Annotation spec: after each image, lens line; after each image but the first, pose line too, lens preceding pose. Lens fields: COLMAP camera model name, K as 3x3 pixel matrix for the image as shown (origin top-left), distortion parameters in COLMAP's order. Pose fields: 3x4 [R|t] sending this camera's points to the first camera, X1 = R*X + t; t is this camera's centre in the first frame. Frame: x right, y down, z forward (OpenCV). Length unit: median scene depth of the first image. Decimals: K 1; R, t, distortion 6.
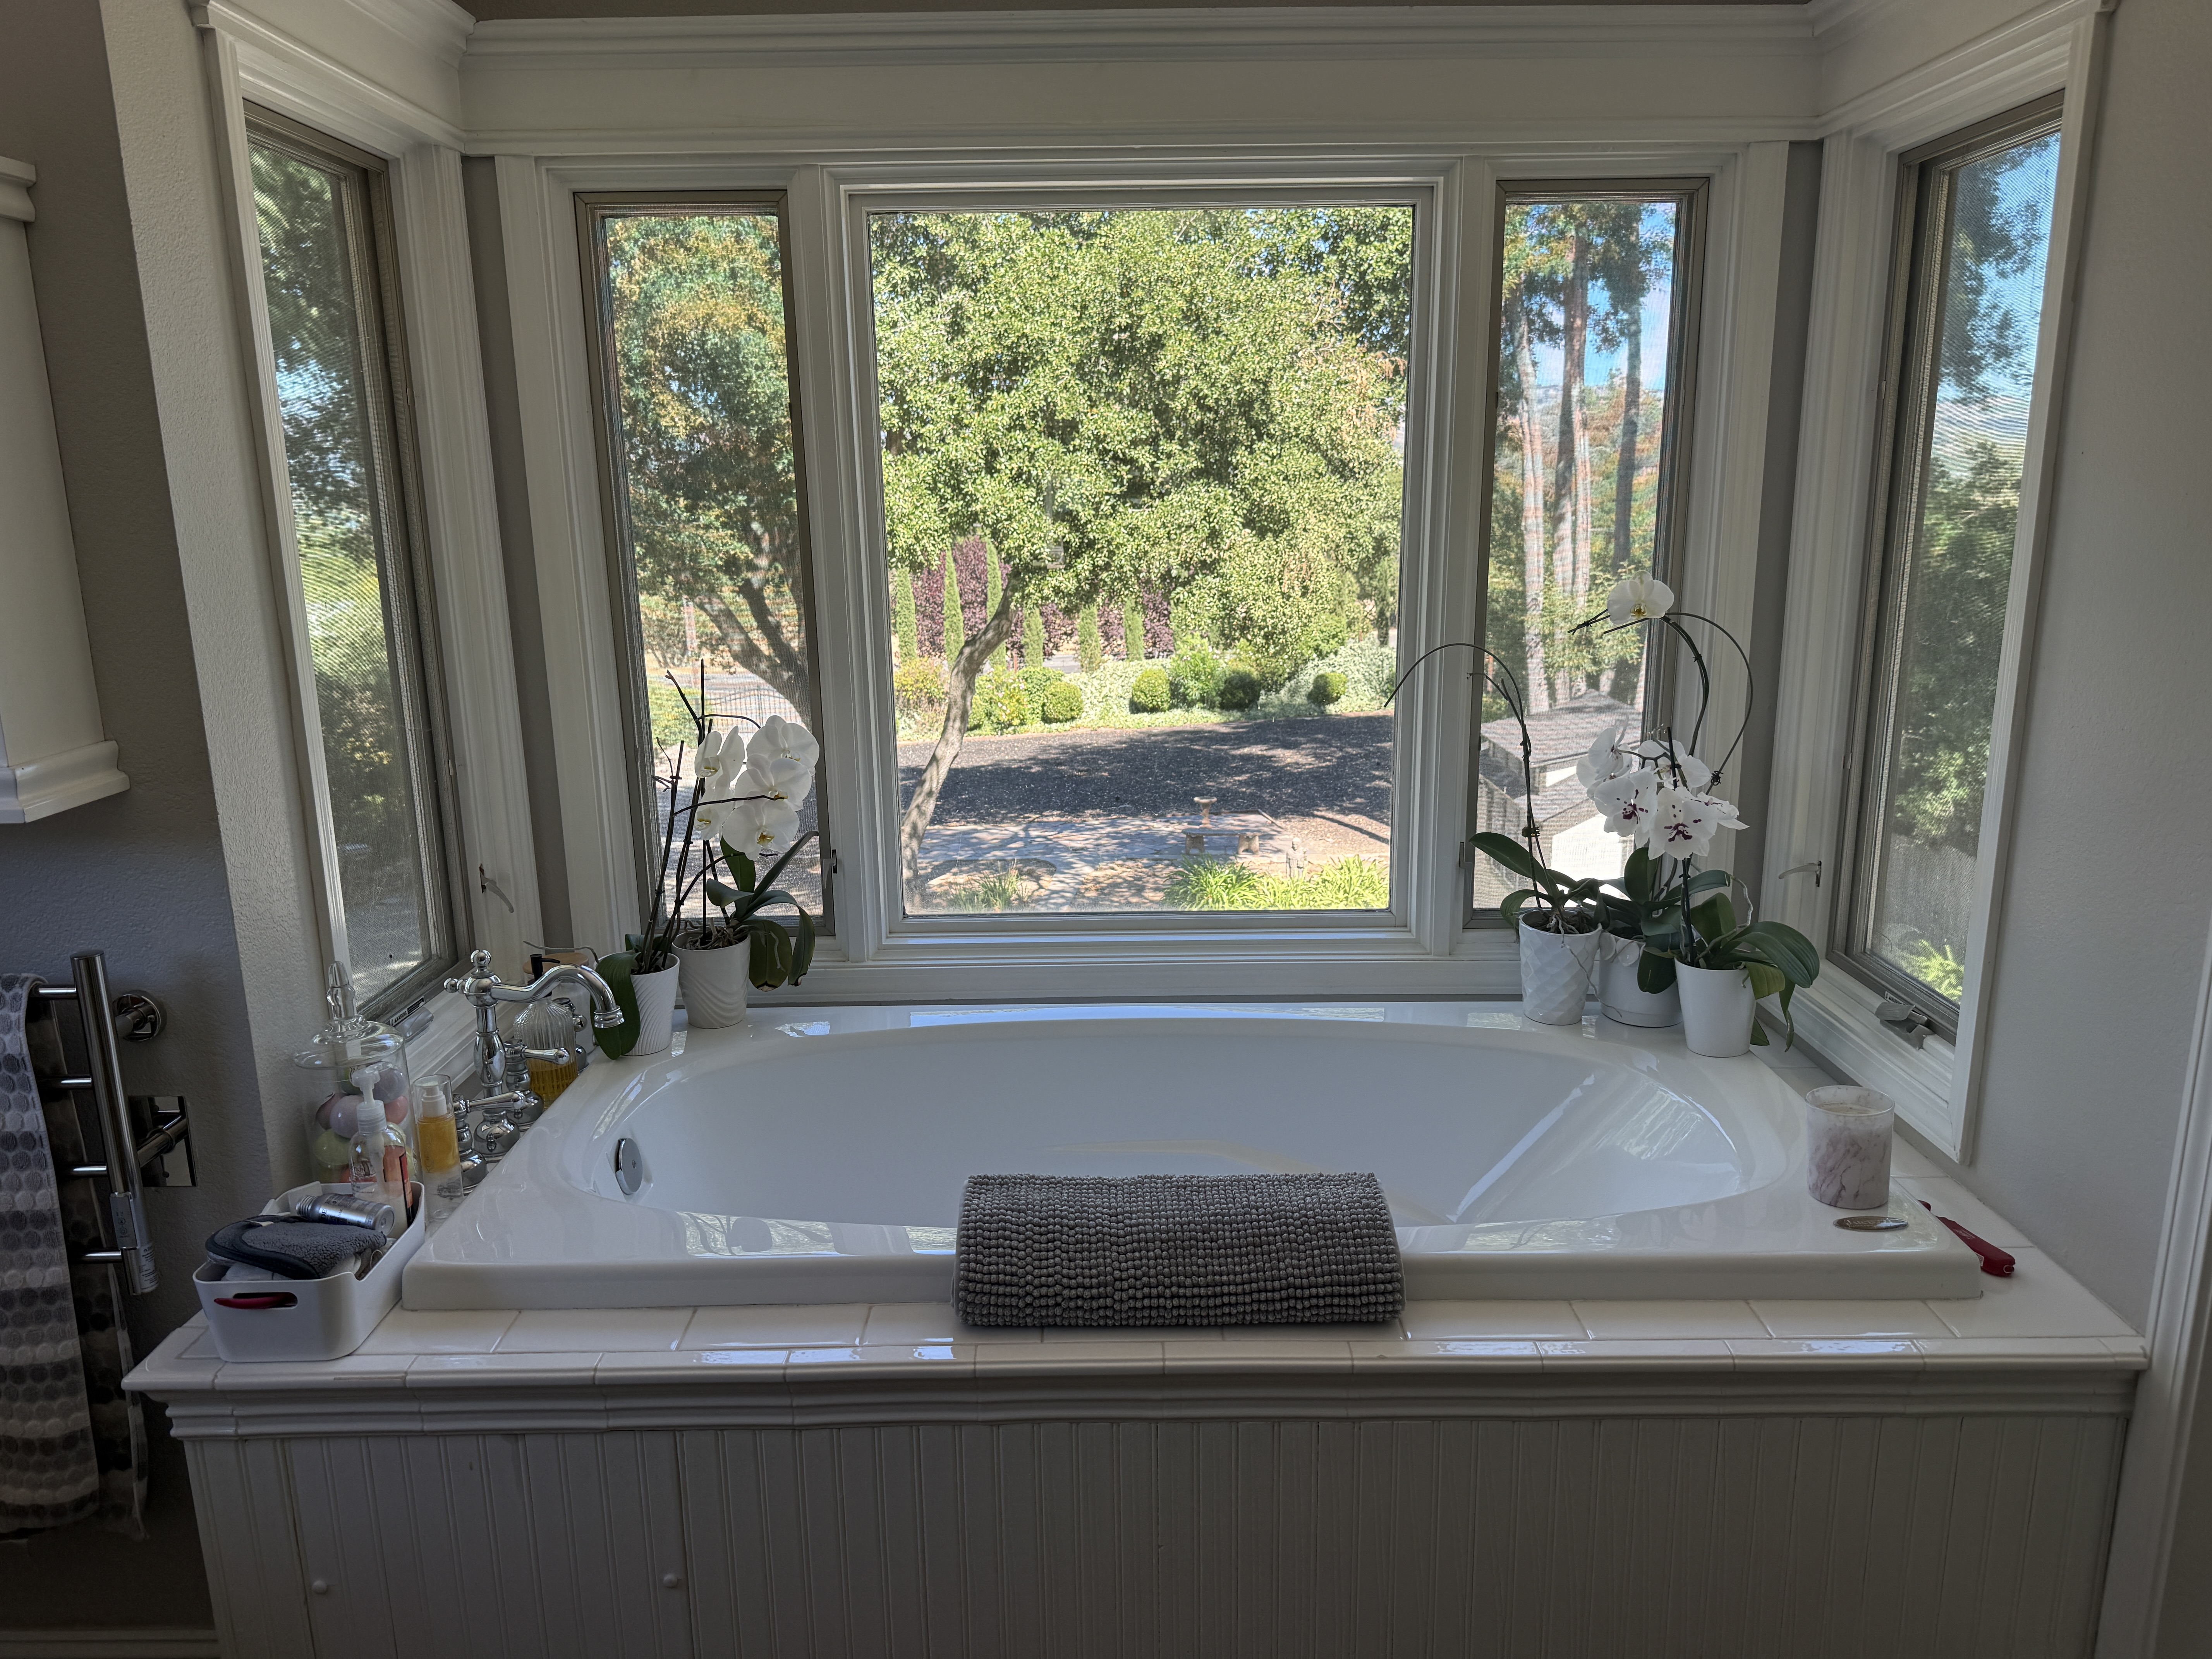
lens RADIAL K [[1554.5, 0, 1123.1], [0, 1554.5, 830.9], [0, 0, 1]] dist [0.037268, -0.036369]
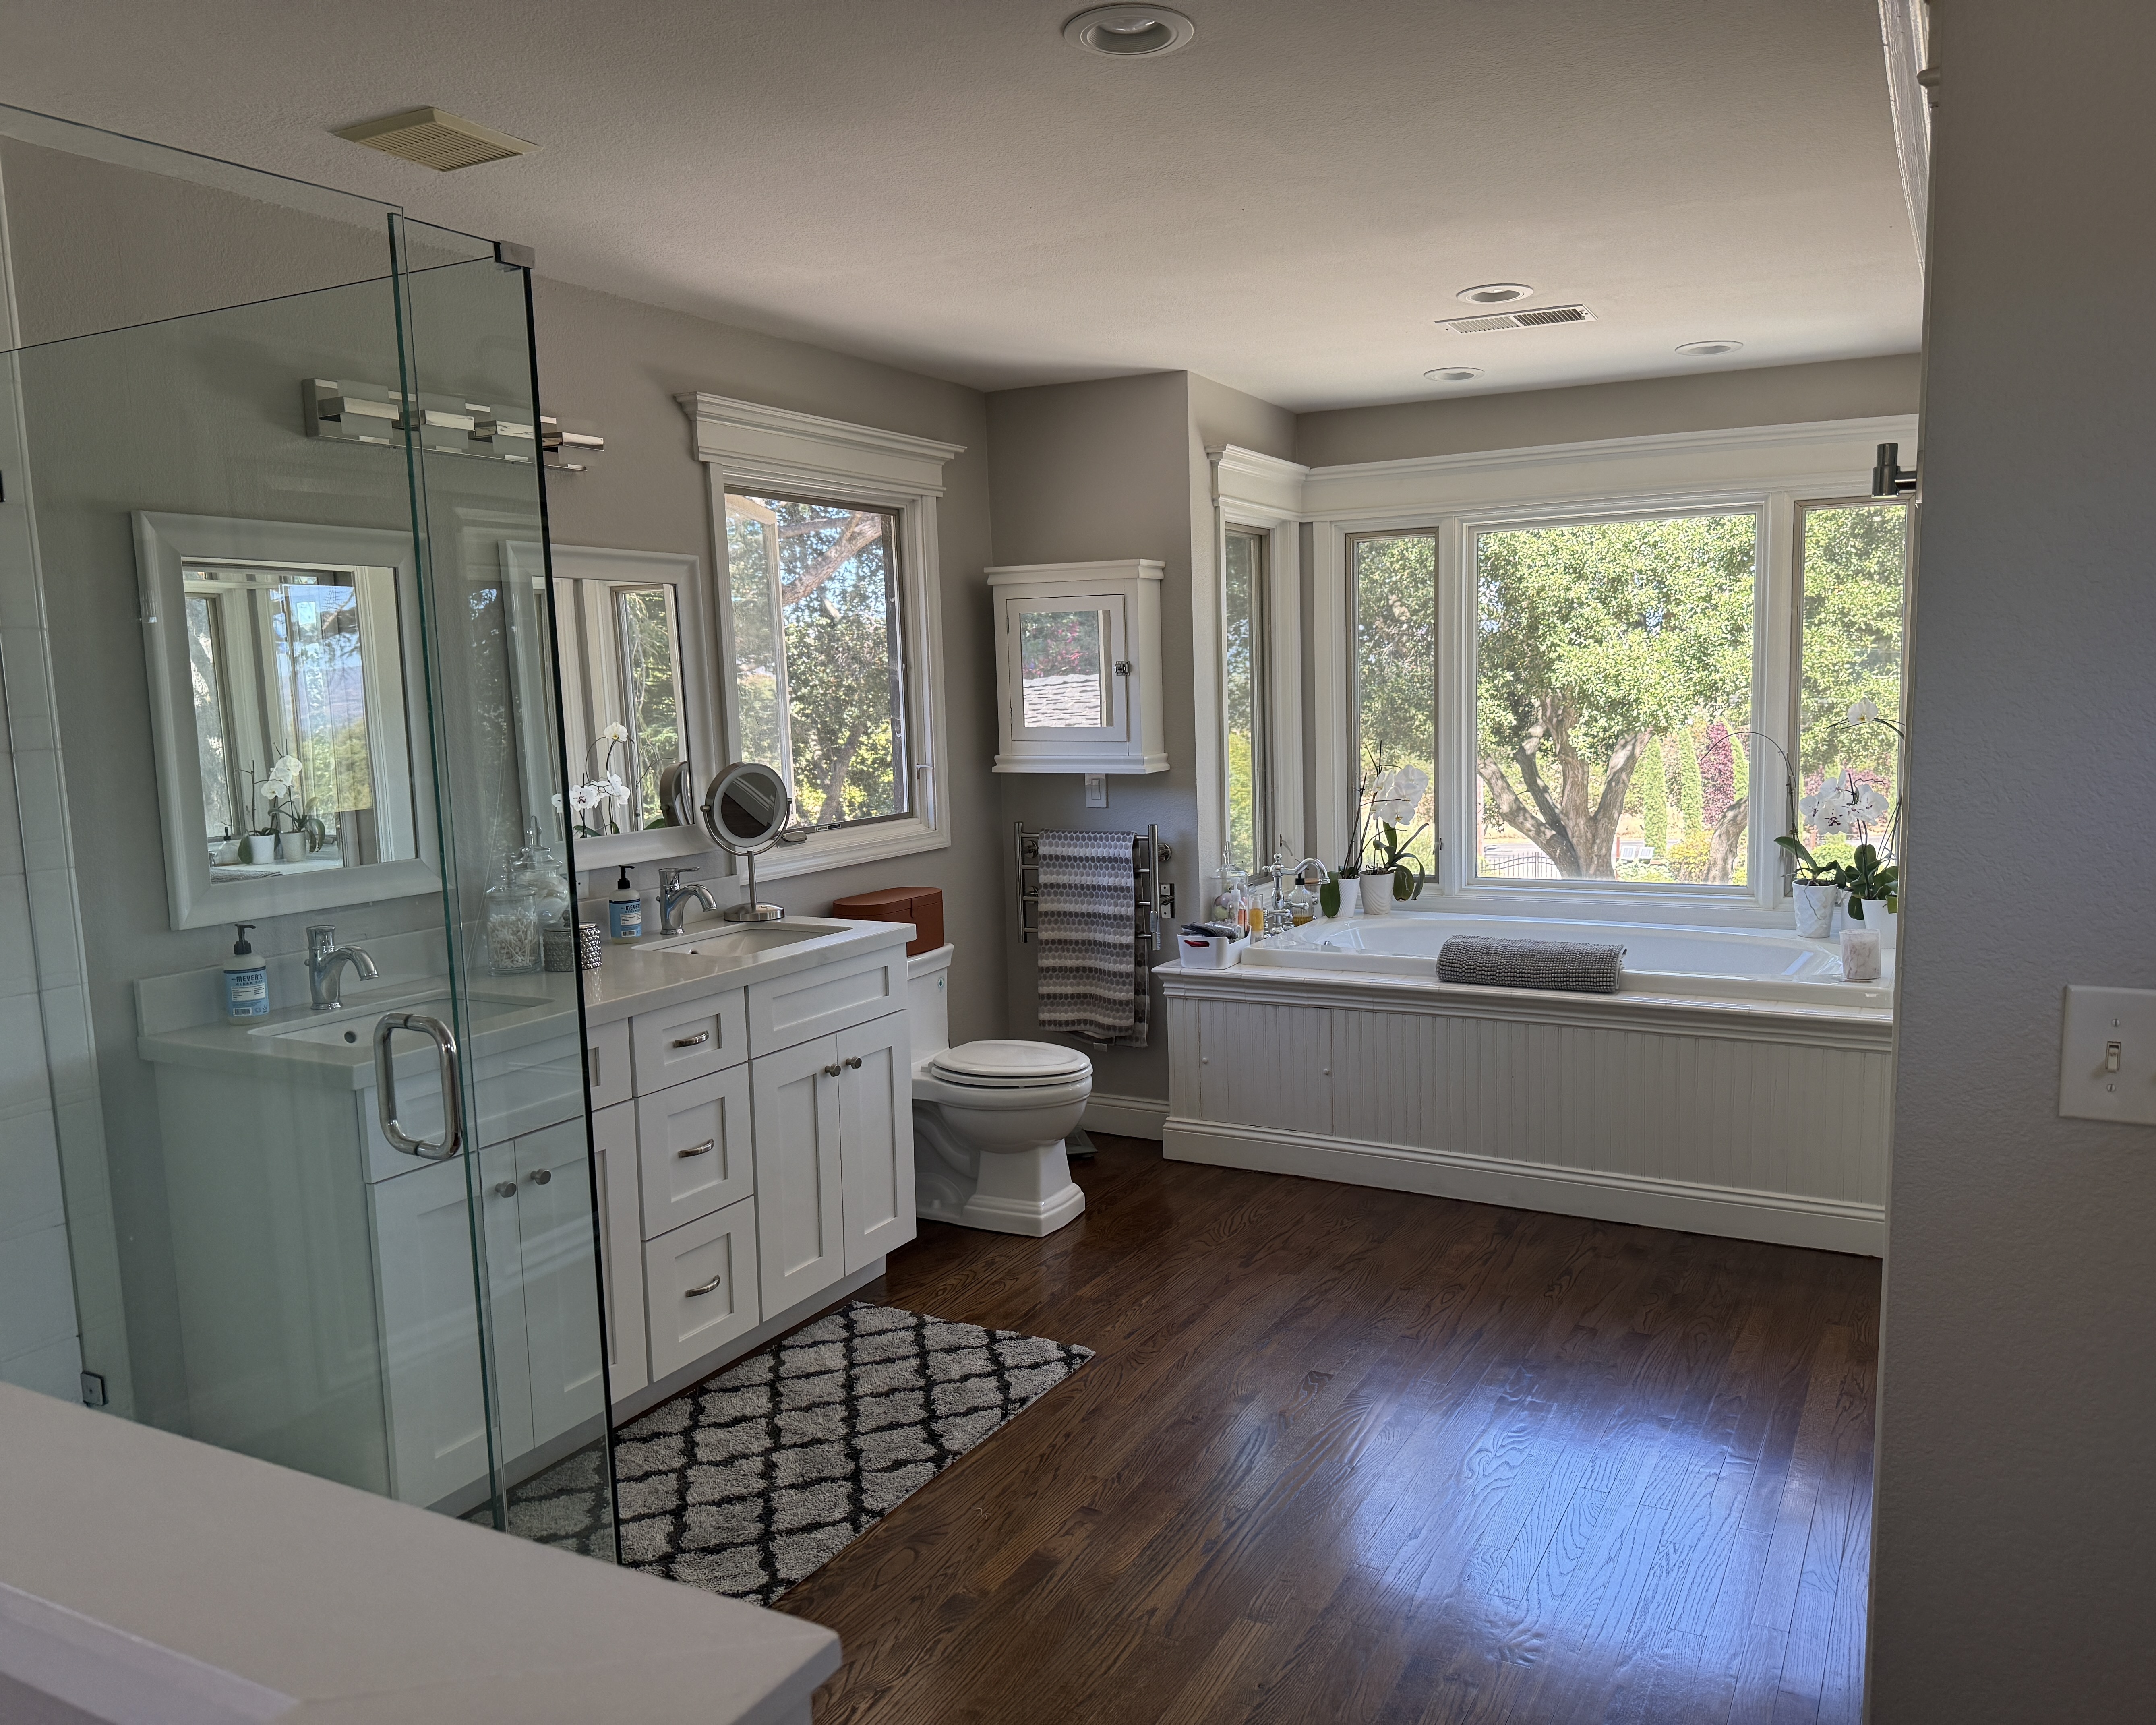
lens RADIAL K [[1614.3, 0, 1082.9], [0, 1614.3, 869.7], [0, 0, 1]] dist [0.084979, 0.001122]
pose [[0.868659, 0.047607, -0.493117, 0.474186], [-0.092979, 0.993351, -0.067888, 0.251854], [0.486607, 0.104821, 0.867310, -1.106966]]
